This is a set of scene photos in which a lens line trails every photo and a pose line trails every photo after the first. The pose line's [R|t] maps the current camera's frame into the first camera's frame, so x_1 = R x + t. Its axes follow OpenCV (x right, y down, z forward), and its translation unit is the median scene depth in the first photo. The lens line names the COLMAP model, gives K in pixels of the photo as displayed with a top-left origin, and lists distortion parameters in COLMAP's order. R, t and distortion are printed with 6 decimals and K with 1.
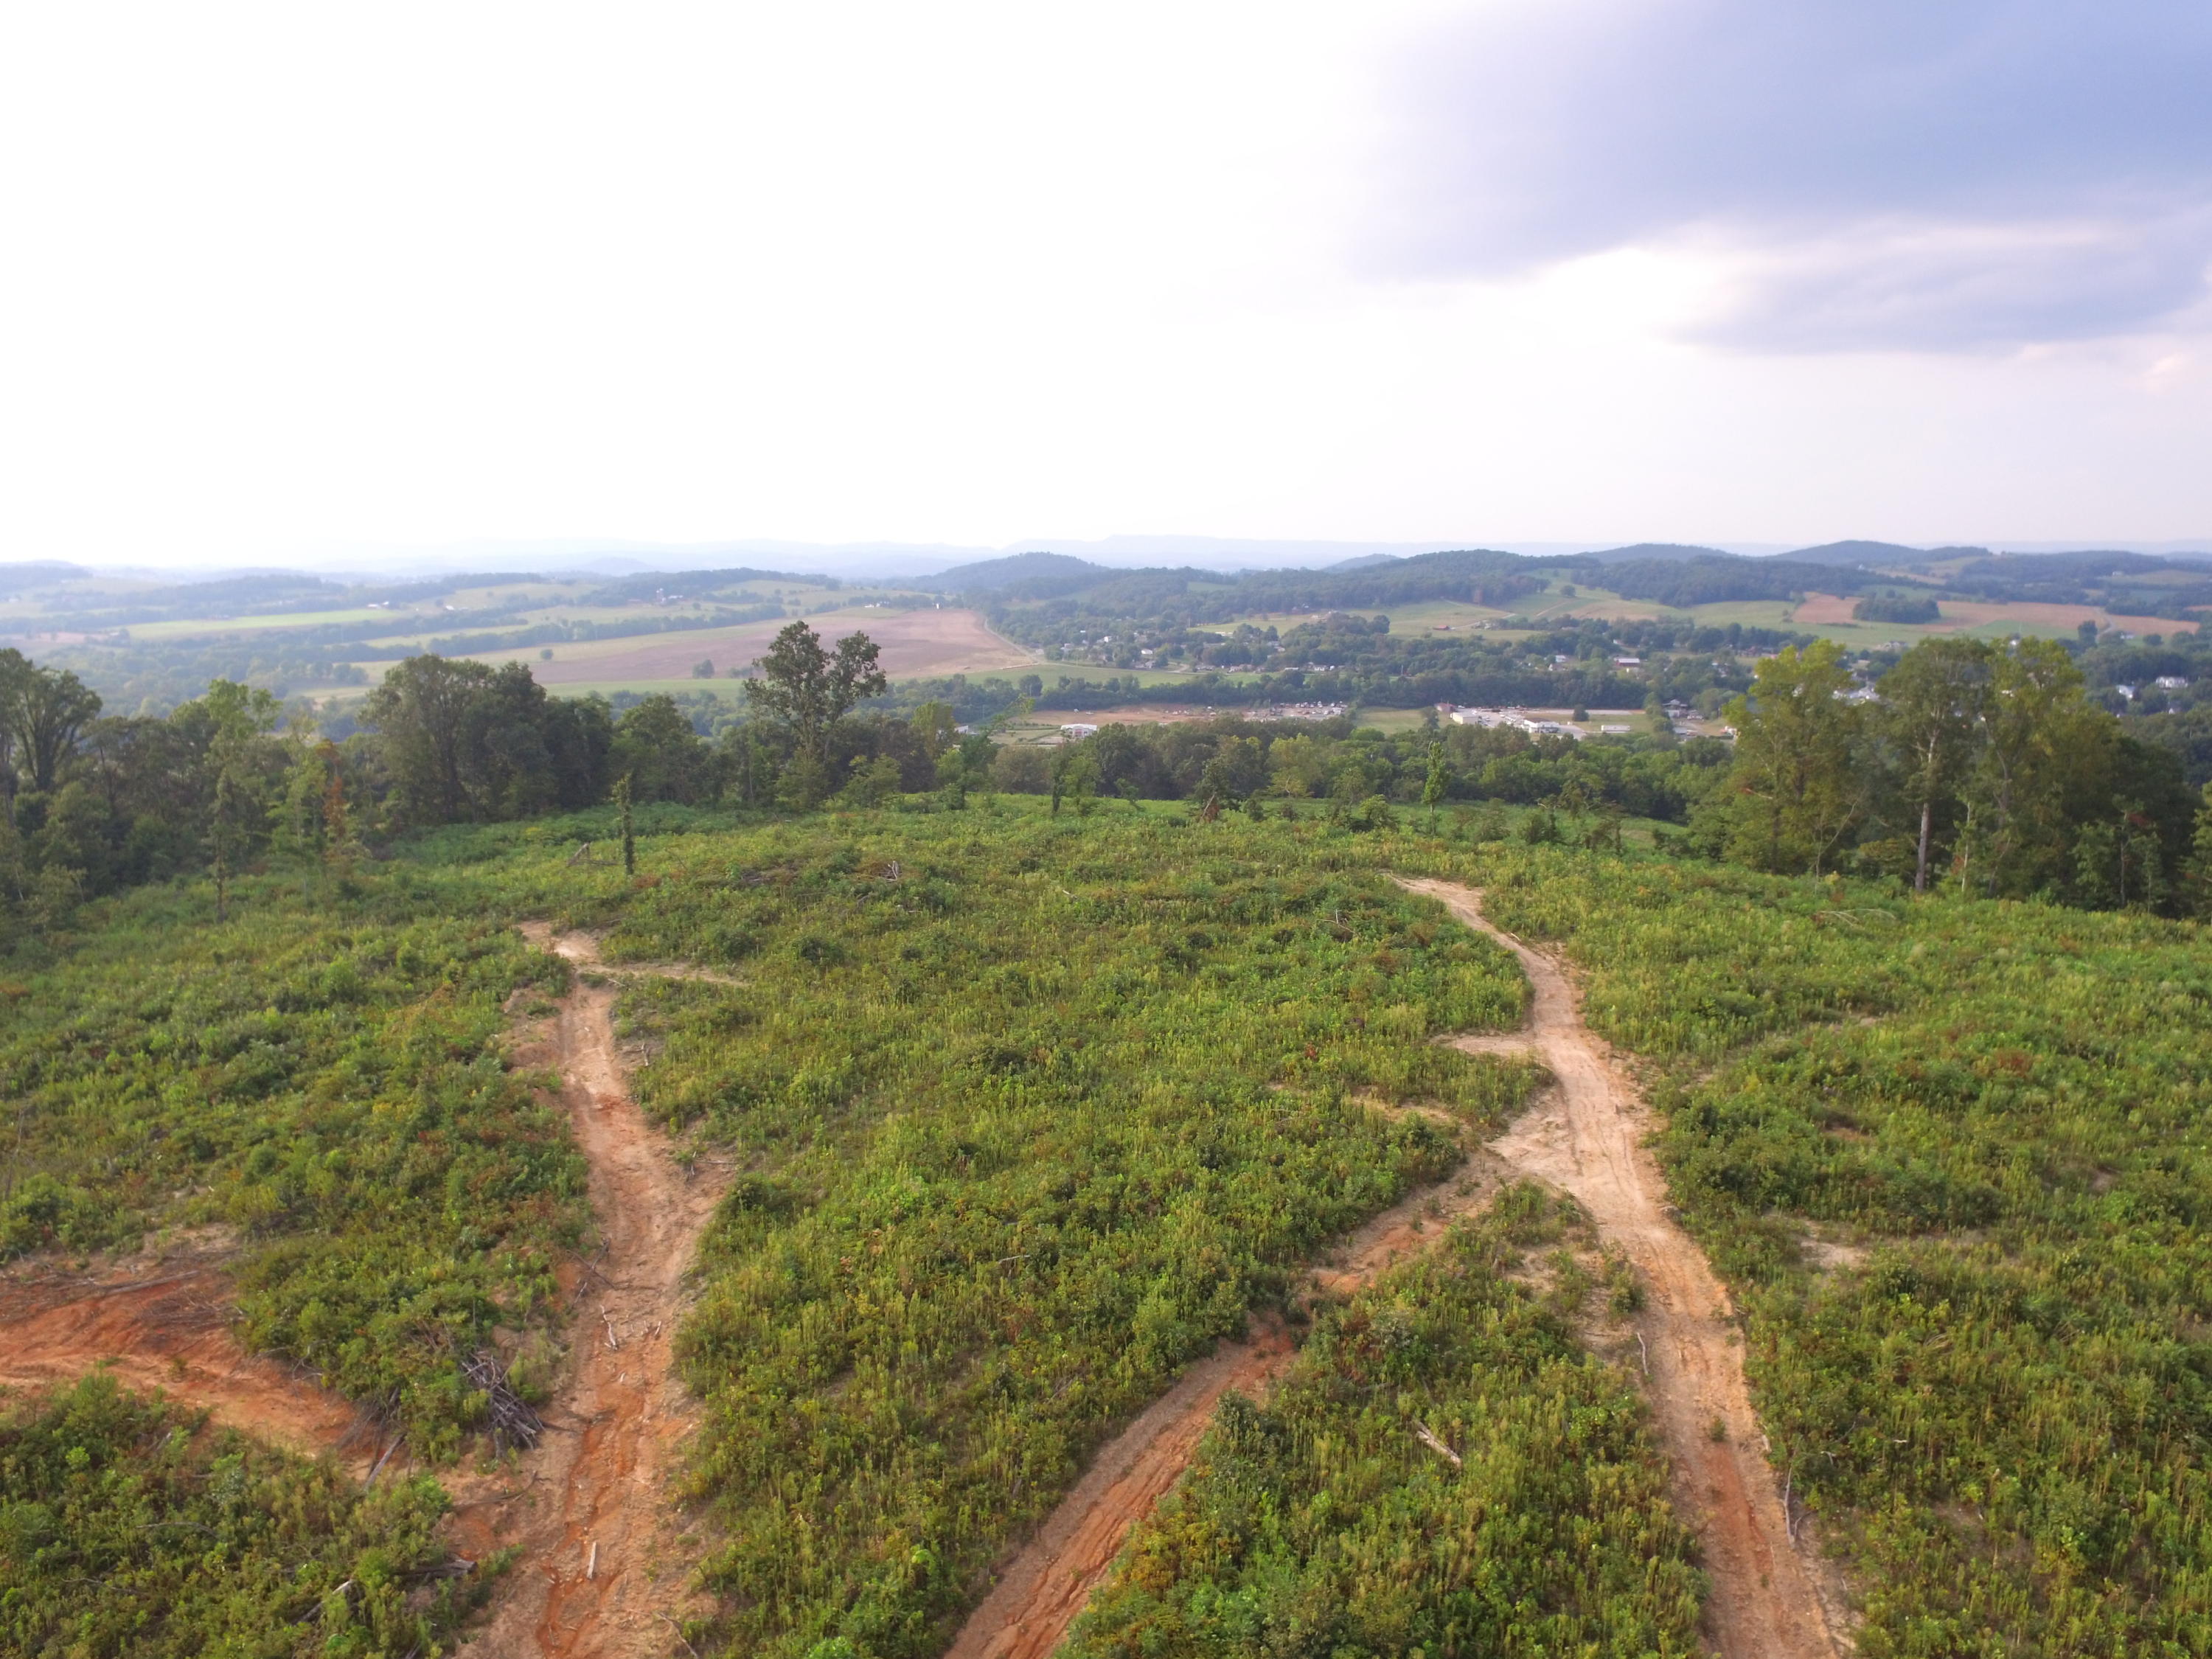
lens RADIAL K [[1479.8, 0, 1117.2], [0, 1479.8, 815.5], [0, 0, 1]] dist [-0.016312, 0.024354]
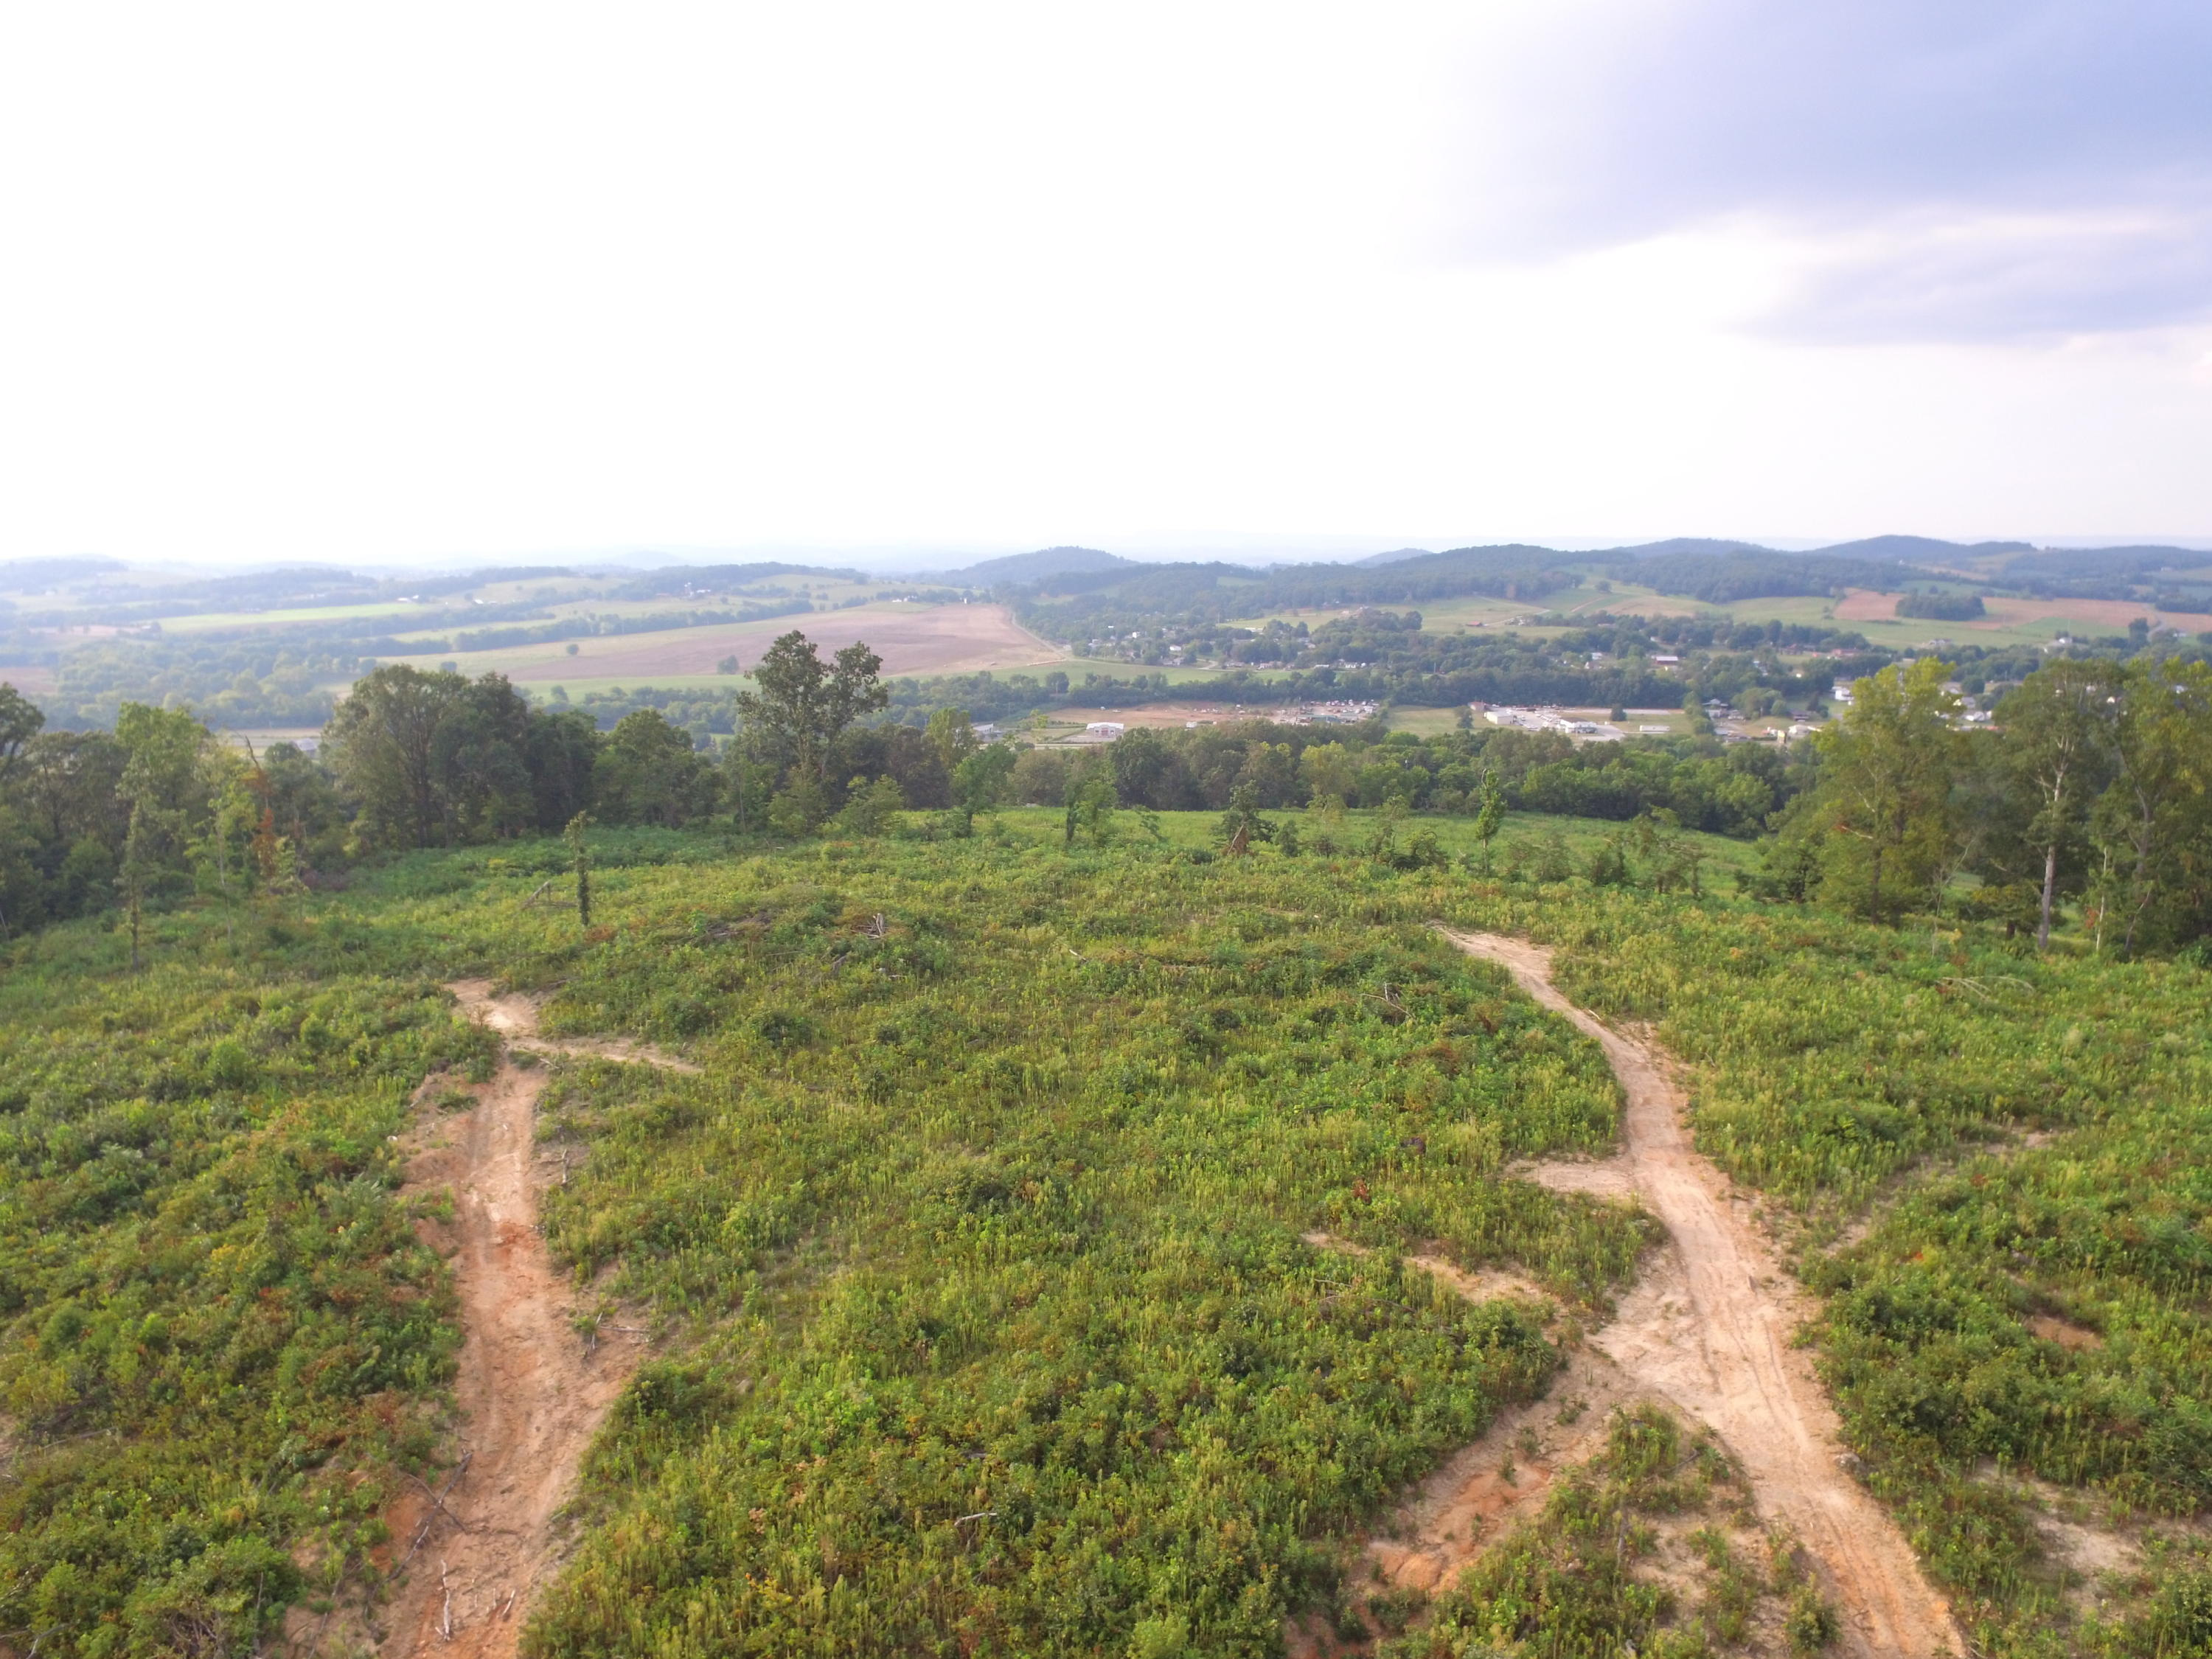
lens RADIAL K [[1479.8, 0, 1118.1], [0, 1479.8, 817.1], [0, 0, 1]] dist [-0.016312, 0.024354]
pose [[0.999816, 0.004423, -0.018672, 0.008773], [-0.004324, 0.999976, 0.005361, -0.036013], [0.018695, -0.005280, 0.999811, 0.139319]]
